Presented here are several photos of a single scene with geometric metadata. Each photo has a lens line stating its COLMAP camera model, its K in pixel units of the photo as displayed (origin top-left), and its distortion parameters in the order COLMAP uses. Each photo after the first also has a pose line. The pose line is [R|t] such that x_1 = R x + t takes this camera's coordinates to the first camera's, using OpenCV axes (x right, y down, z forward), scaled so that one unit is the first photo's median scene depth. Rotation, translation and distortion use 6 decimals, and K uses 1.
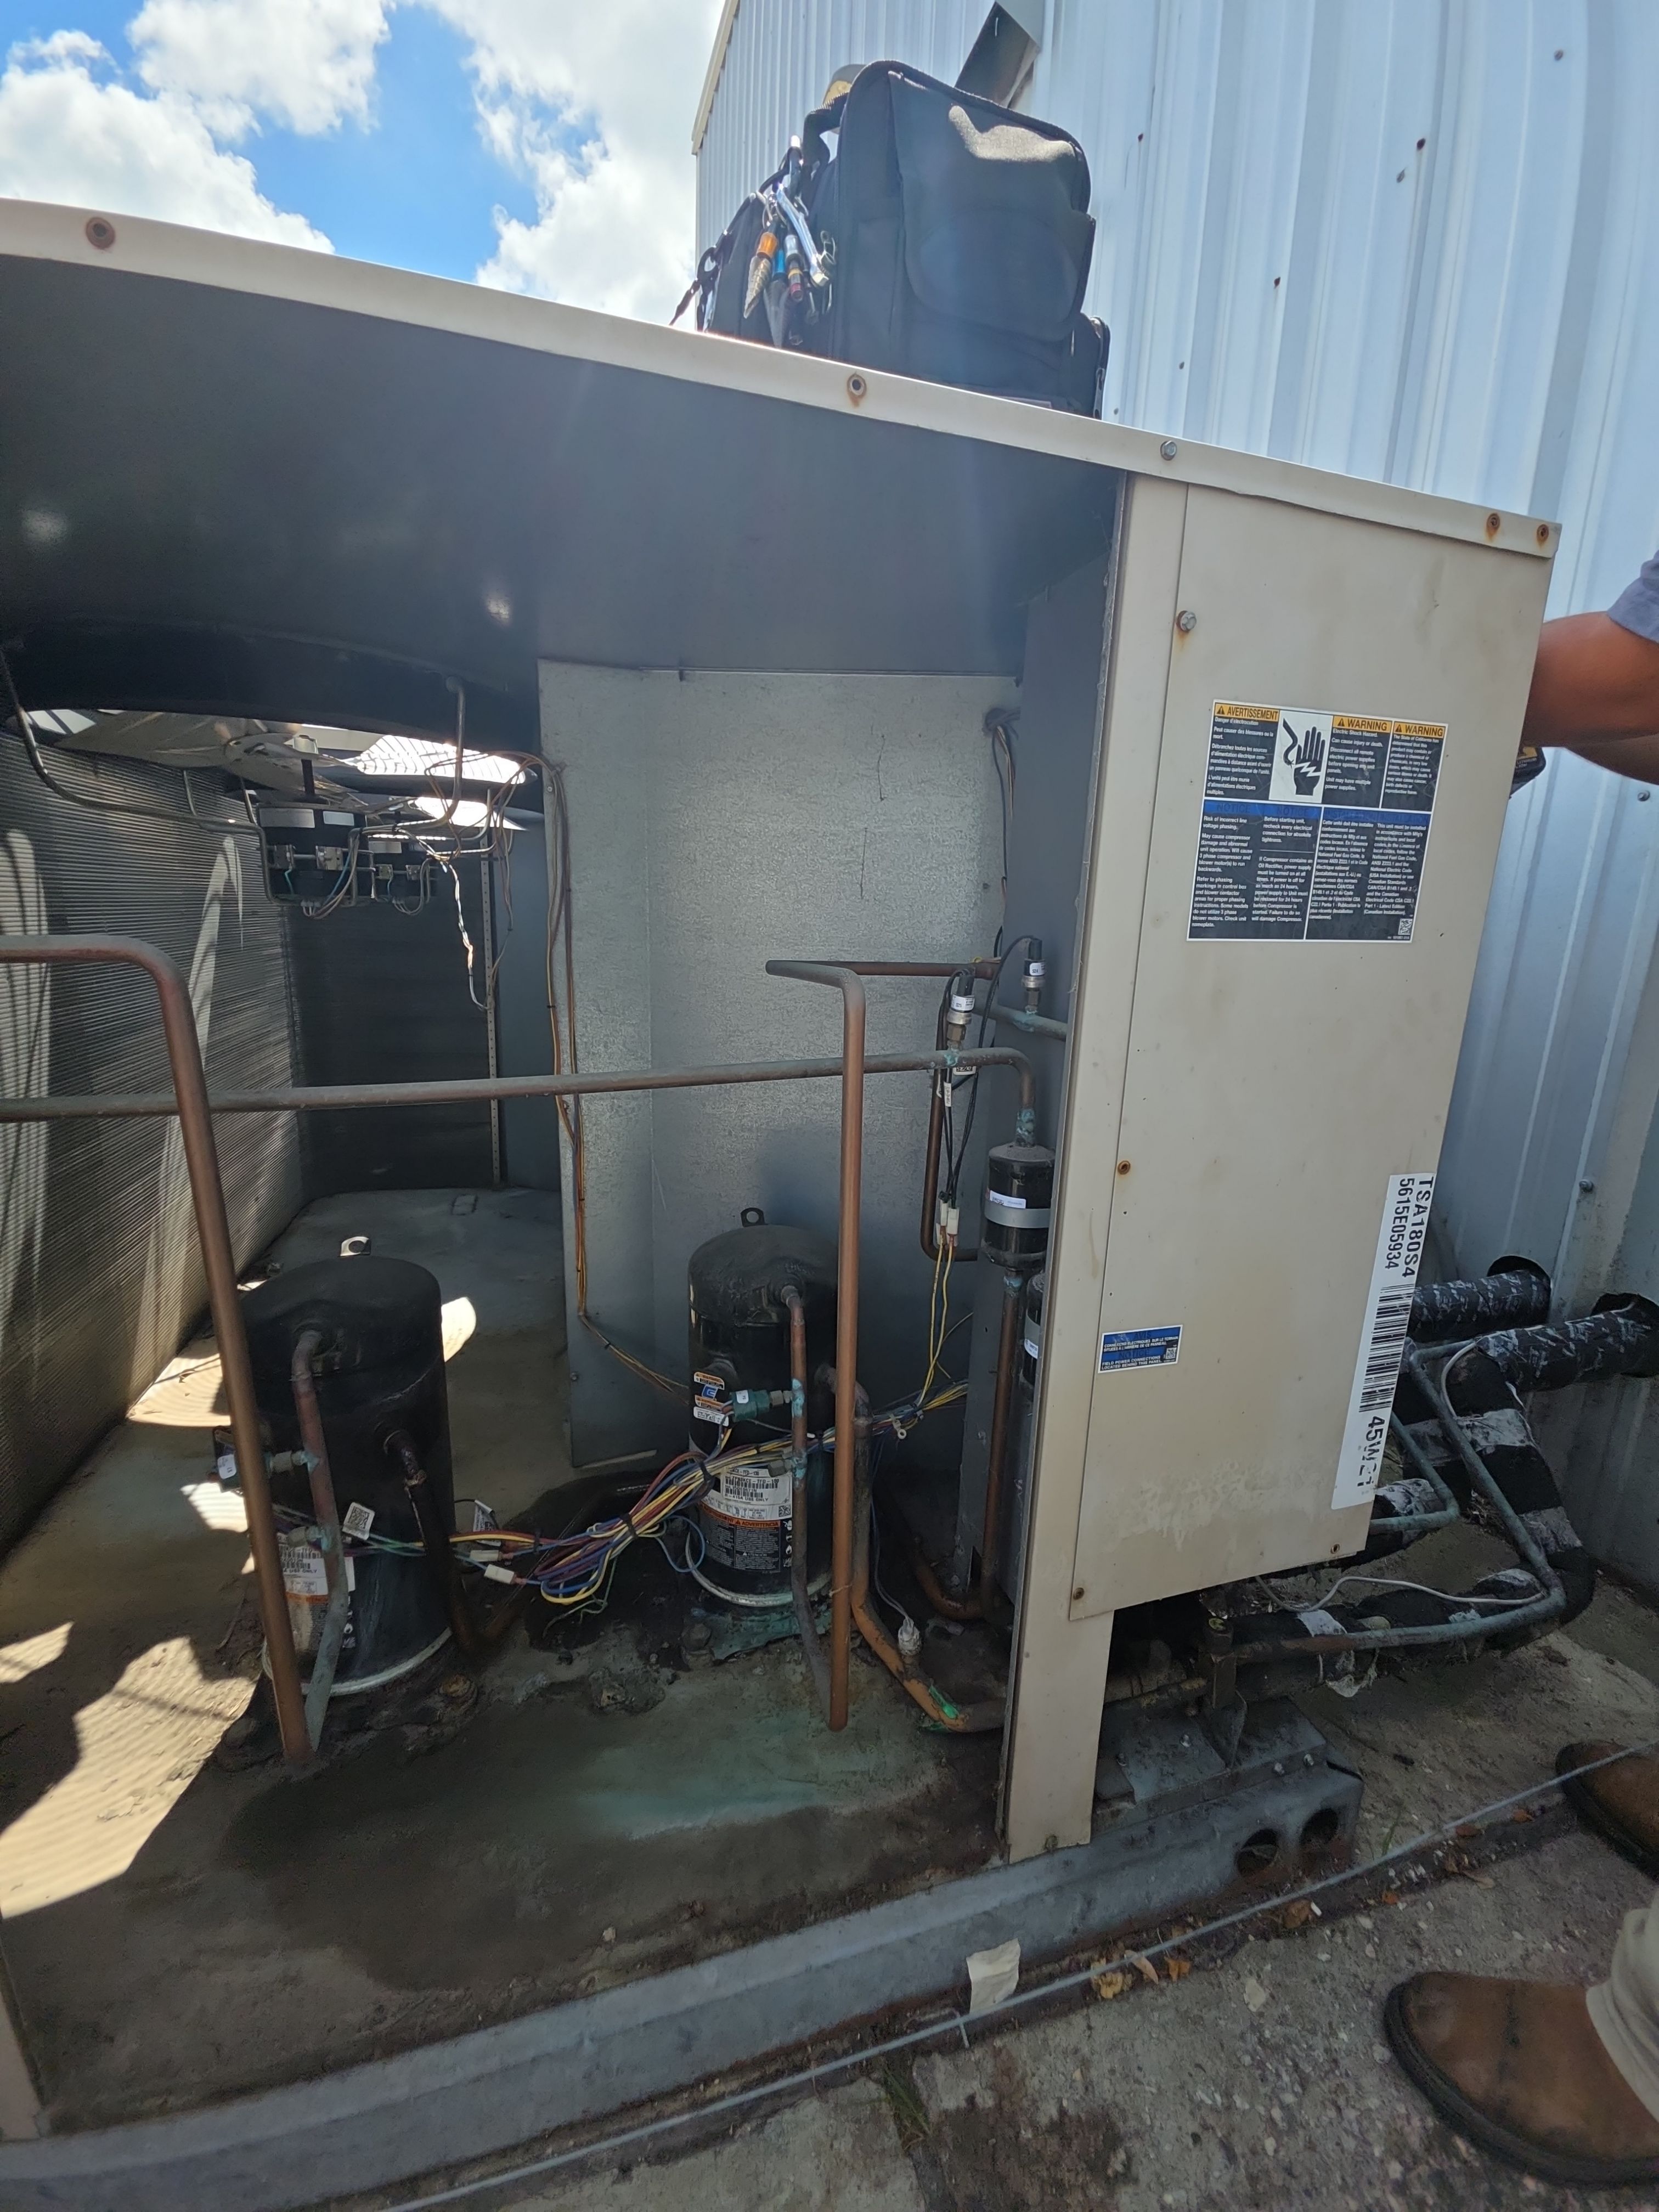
lens RADIAL K [[905.3, 0, 829.5], [0, 905.3, 1106.0], [0, 0, 1]] dist [-0.000877, -0.000084]
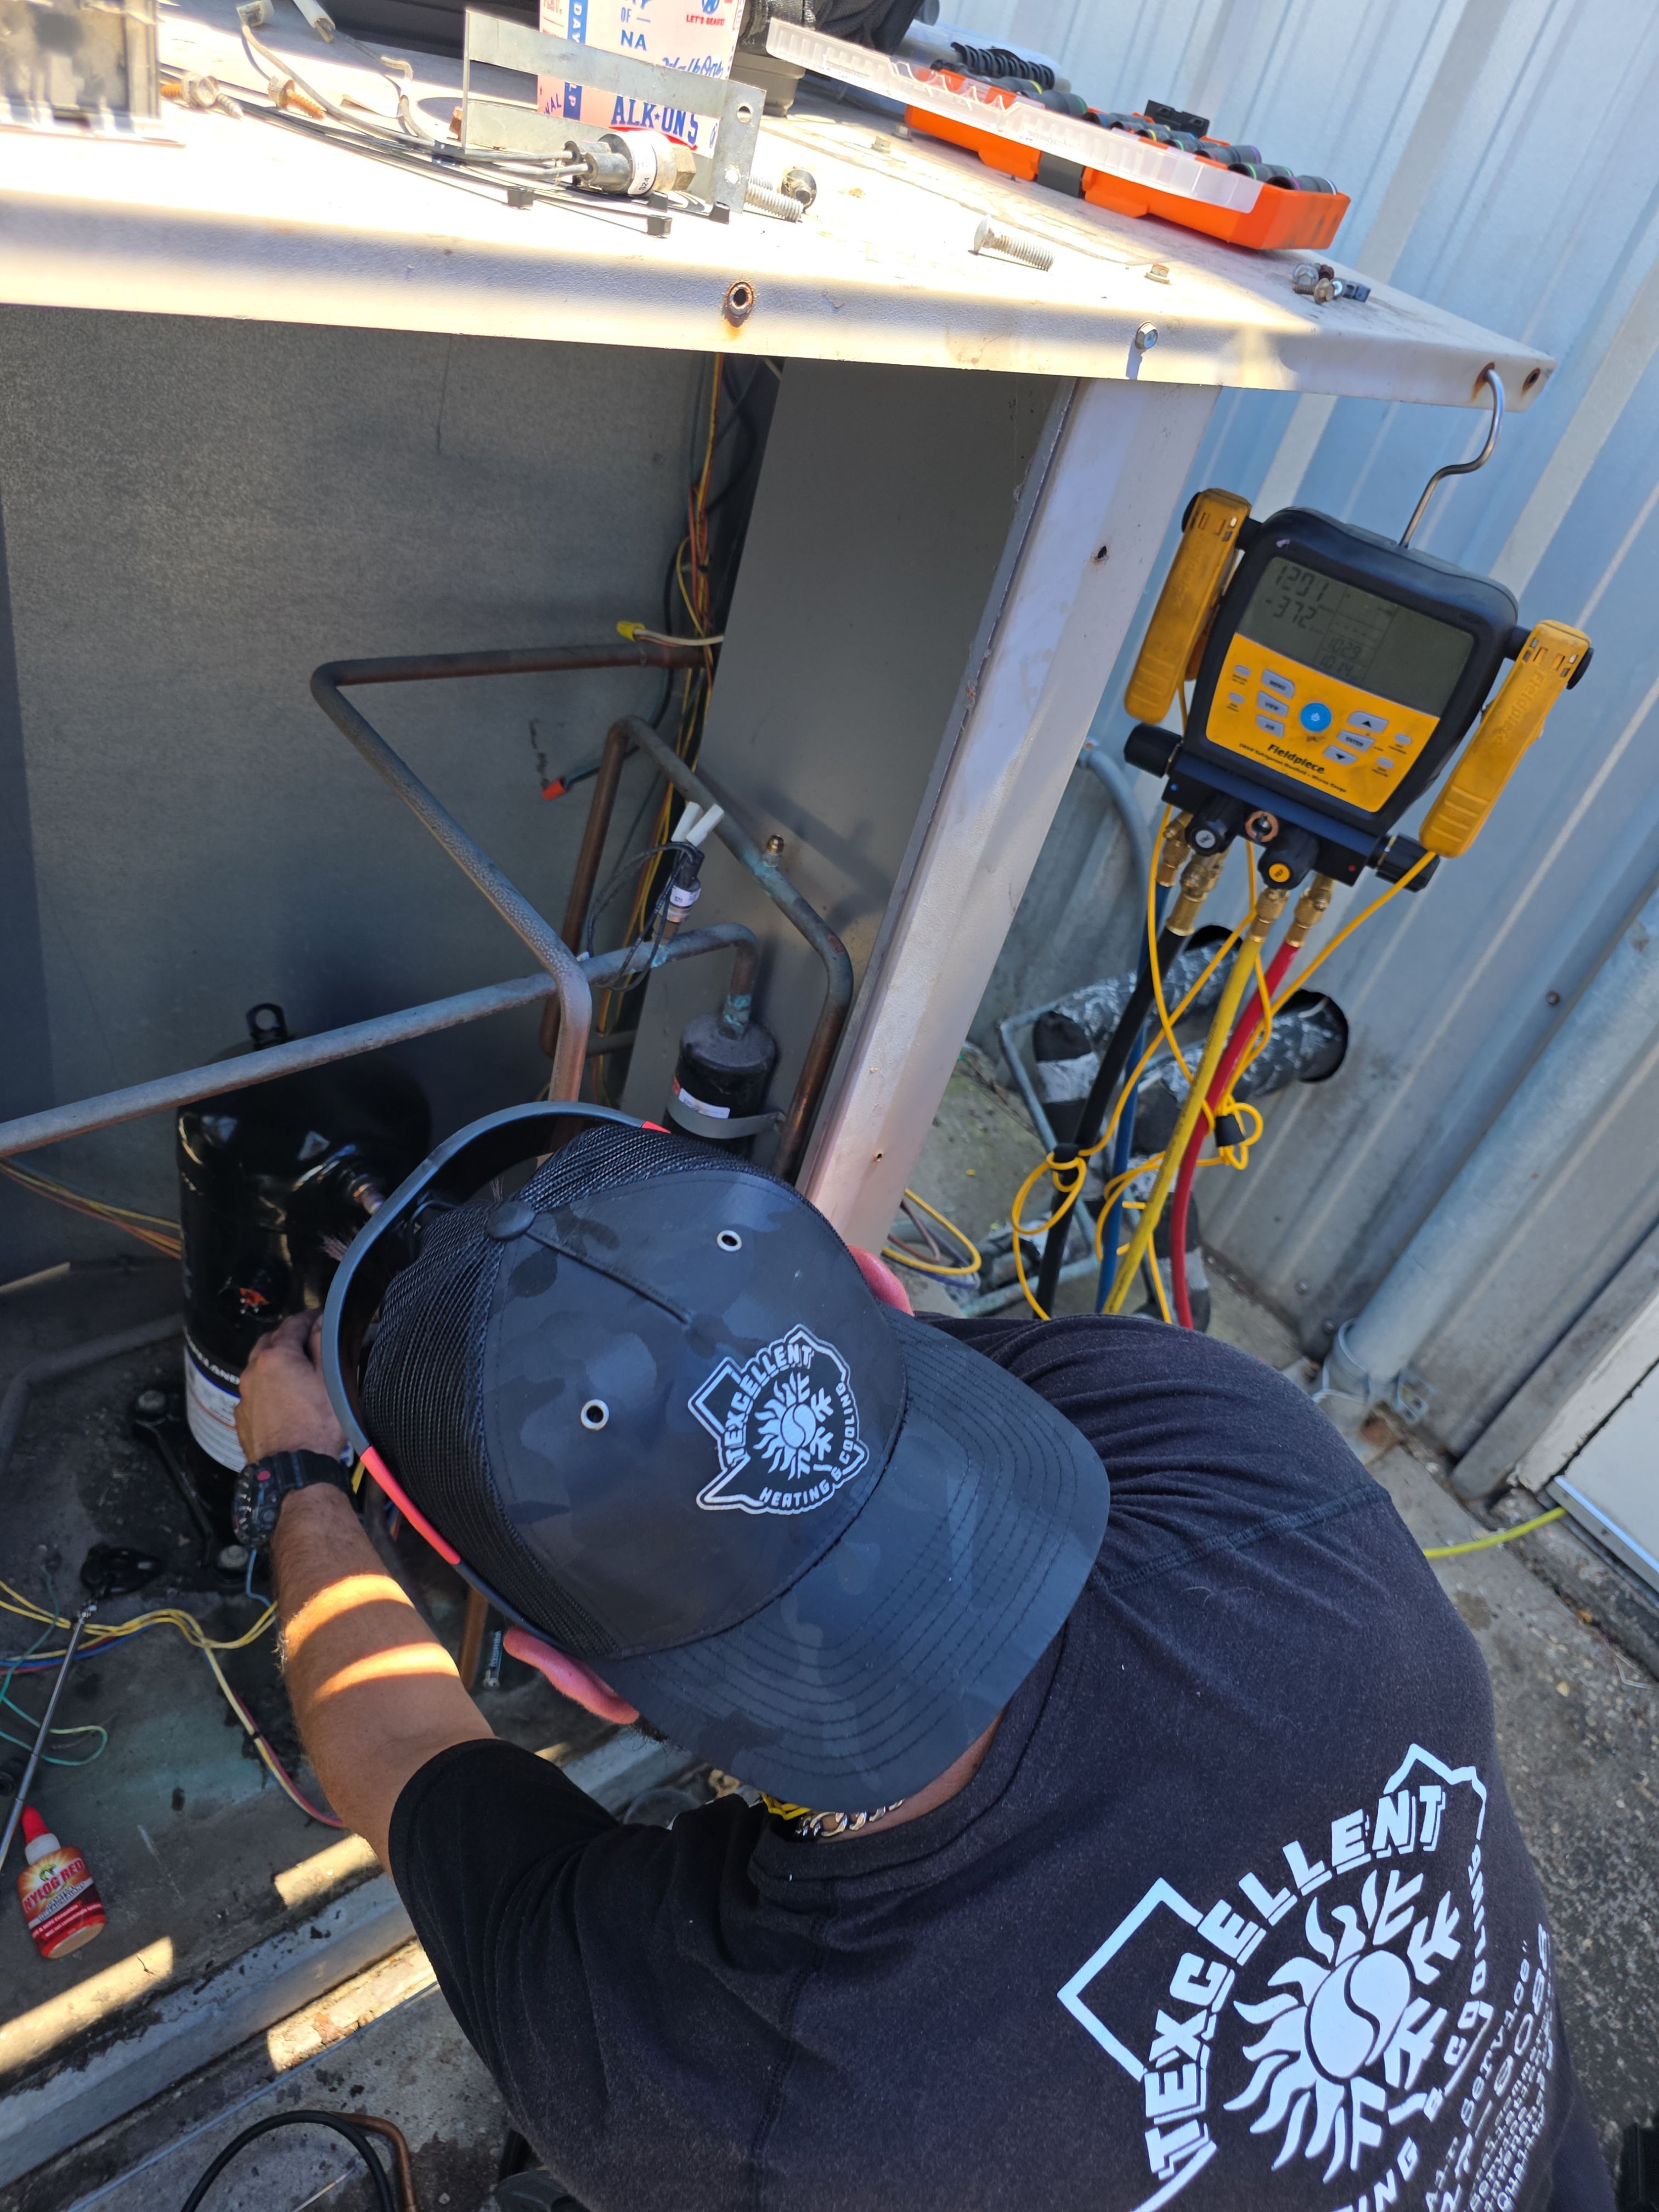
lens RADIAL K [[1537.0, 0, 829.5], [0, 1537.0, 1106.0], [0, 0, 1]] dist [0.001392, 0.000067]
pose [[0.912768, -0.072878, 0.401924, -0.214238], [-0.135874, 0.873755, 0.467001, -0.495606], [-0.385217, -0.480875, 0.787634, -0.029406]]
